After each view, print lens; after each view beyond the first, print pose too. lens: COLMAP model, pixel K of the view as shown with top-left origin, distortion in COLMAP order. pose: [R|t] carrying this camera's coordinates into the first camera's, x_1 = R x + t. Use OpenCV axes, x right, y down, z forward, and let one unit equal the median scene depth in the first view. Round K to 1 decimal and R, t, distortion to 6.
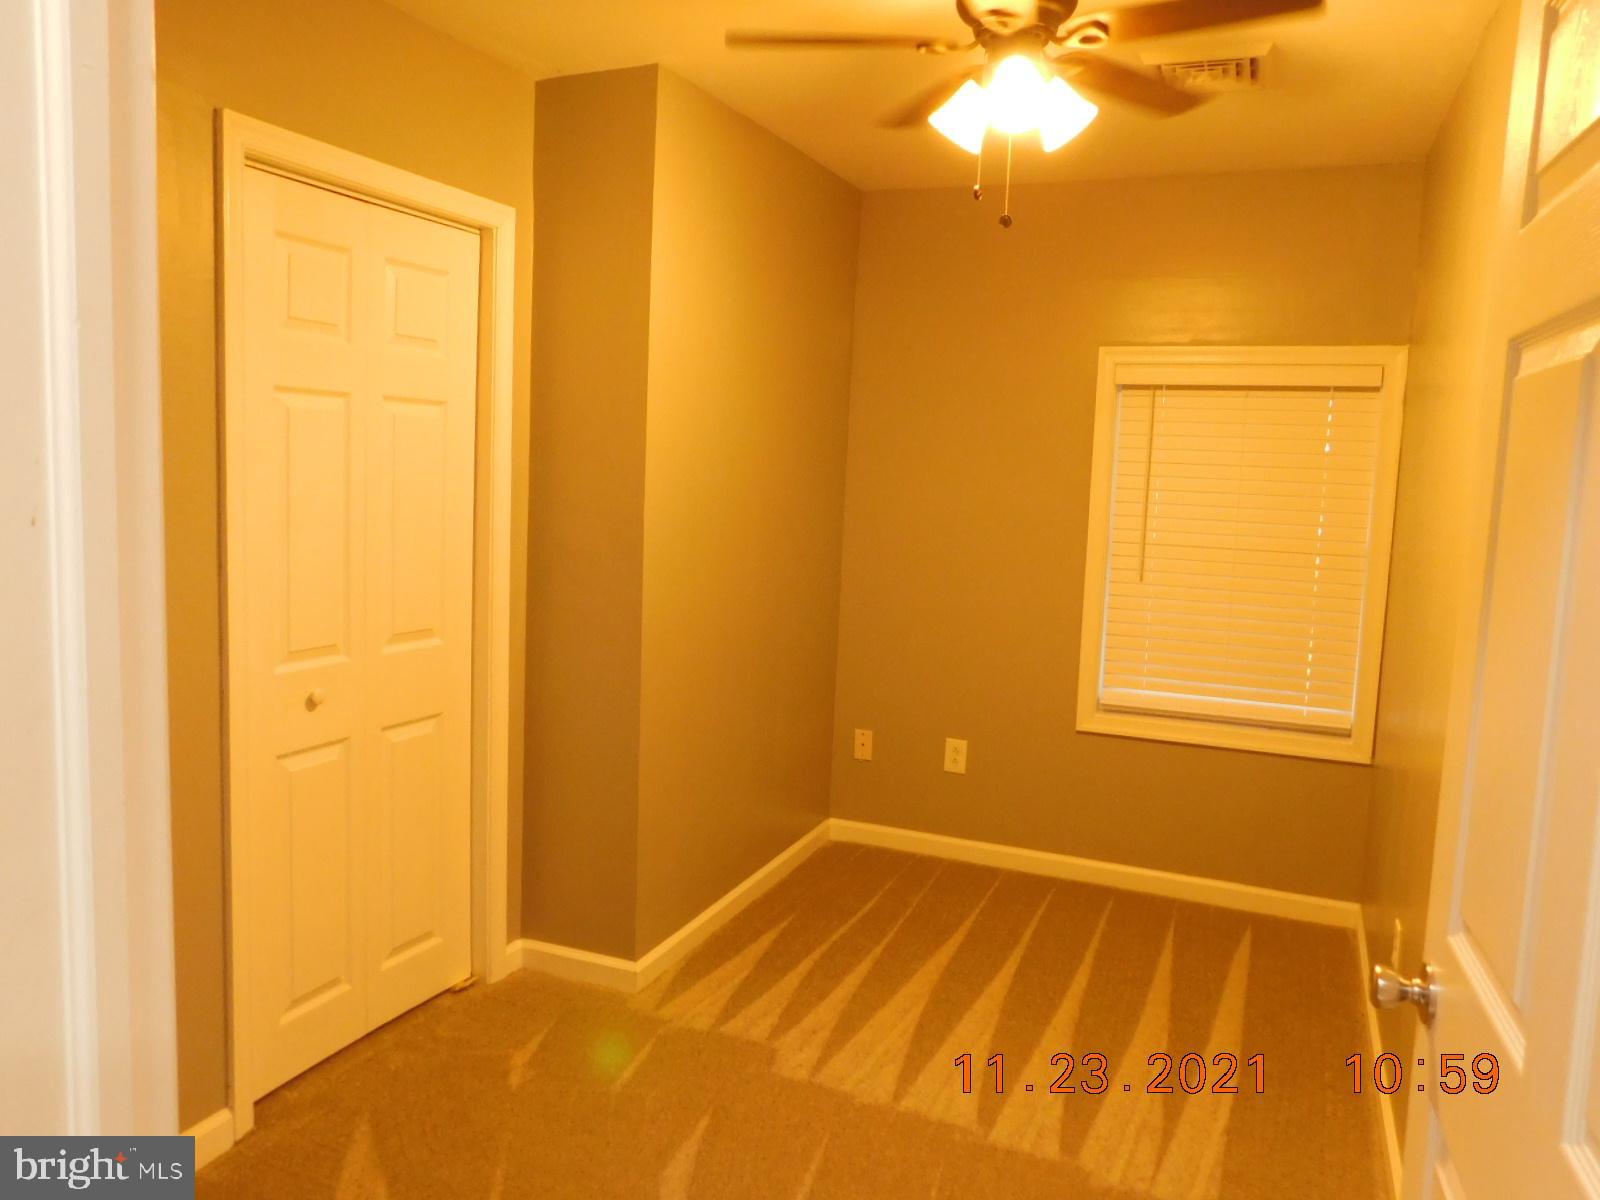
lens RADIAL K [[1179.8, 0, 800.0], [0, 1179.8, 598.3], [0, 0, 1]] dist [-0.005335, -0.009623]
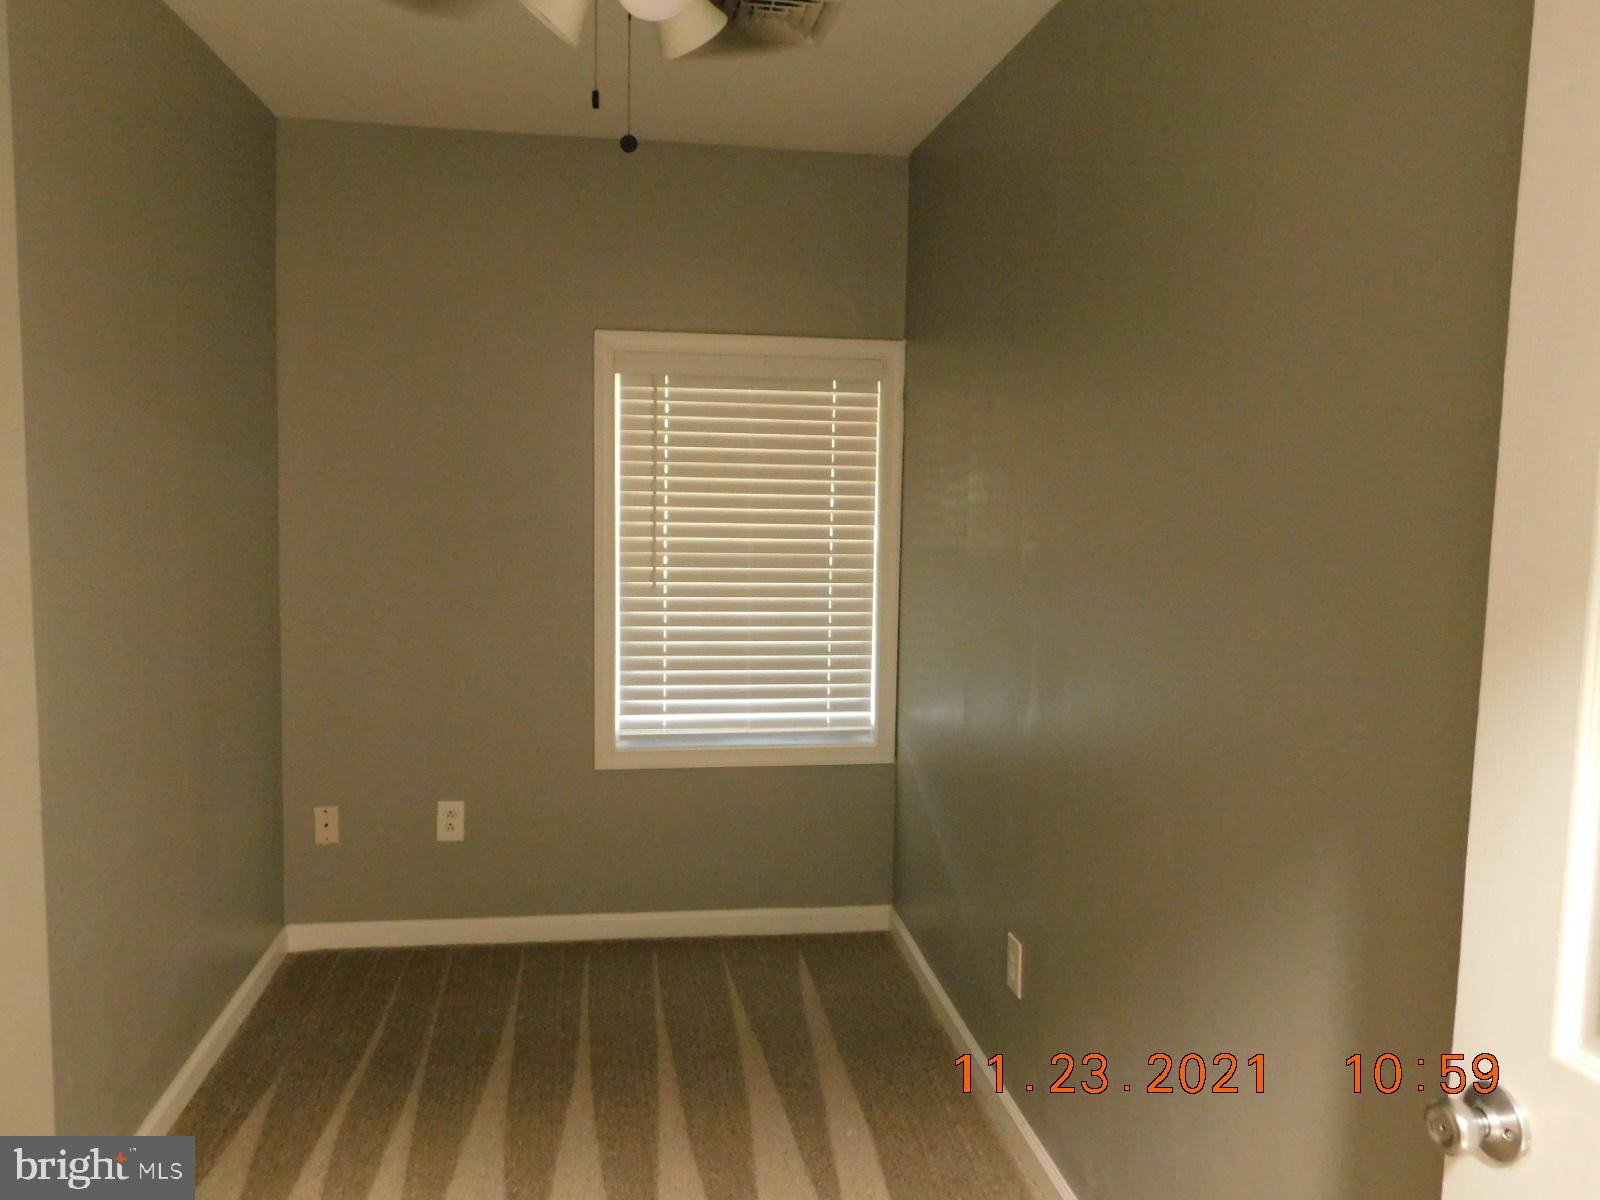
lens RADIAL K [[1179.8, 0, 799.4], [0, 1179.8, 598.6], [0, 0, 1]] dist [-0.005335, -0.009623]
pose [[0.852064, -0.072593, 0.518380, -0.081071], [0.073020, 0.997138, 0.019614, -0.021104], [-0.518320, 0.021139, 0.854926, 0.174944]]
